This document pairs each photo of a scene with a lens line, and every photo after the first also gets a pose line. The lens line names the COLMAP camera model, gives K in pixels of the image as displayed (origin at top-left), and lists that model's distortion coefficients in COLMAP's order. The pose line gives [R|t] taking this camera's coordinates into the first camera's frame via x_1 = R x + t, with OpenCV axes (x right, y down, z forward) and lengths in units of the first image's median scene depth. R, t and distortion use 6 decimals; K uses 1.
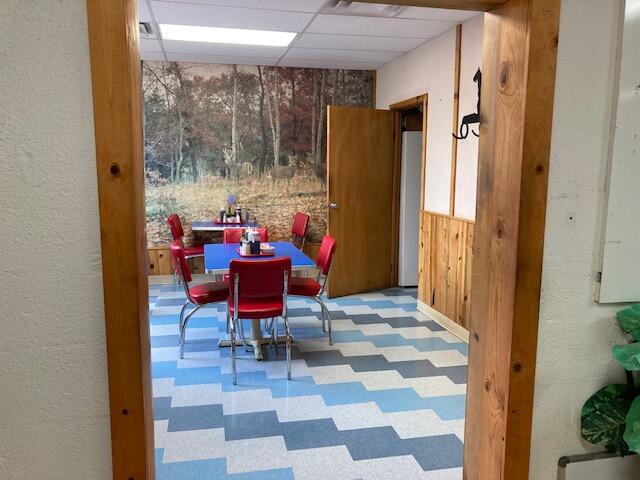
lens RADIAL K [[523.4, 0, 319.8], [0, 523.4, 238.7], [0, 0, 1]] dist [0.010222, -0.008290]
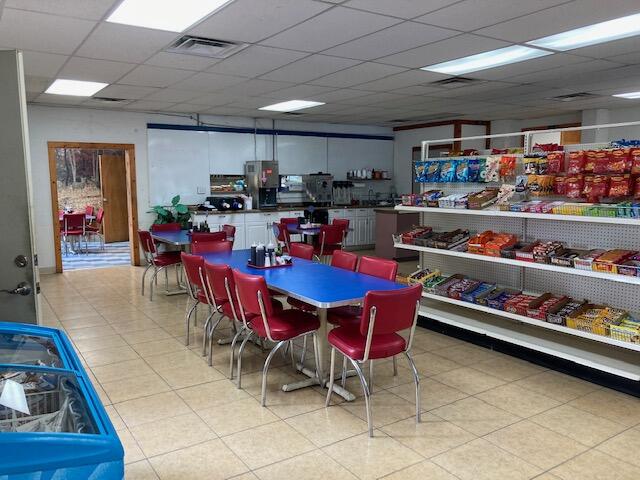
lens RADIAL K [[523.4, 0, 319.2], [0, 523.4, 239.9], [0, 0, 1]] dist [0.010222, -0.008290]
pose [[0.930679, -0.053159, 0.361953, 0.052098], [0.064606, 0.997719, -0.019585, 0.185018], [-0.360086, 0.041612, 0.931991, -1.238848]]
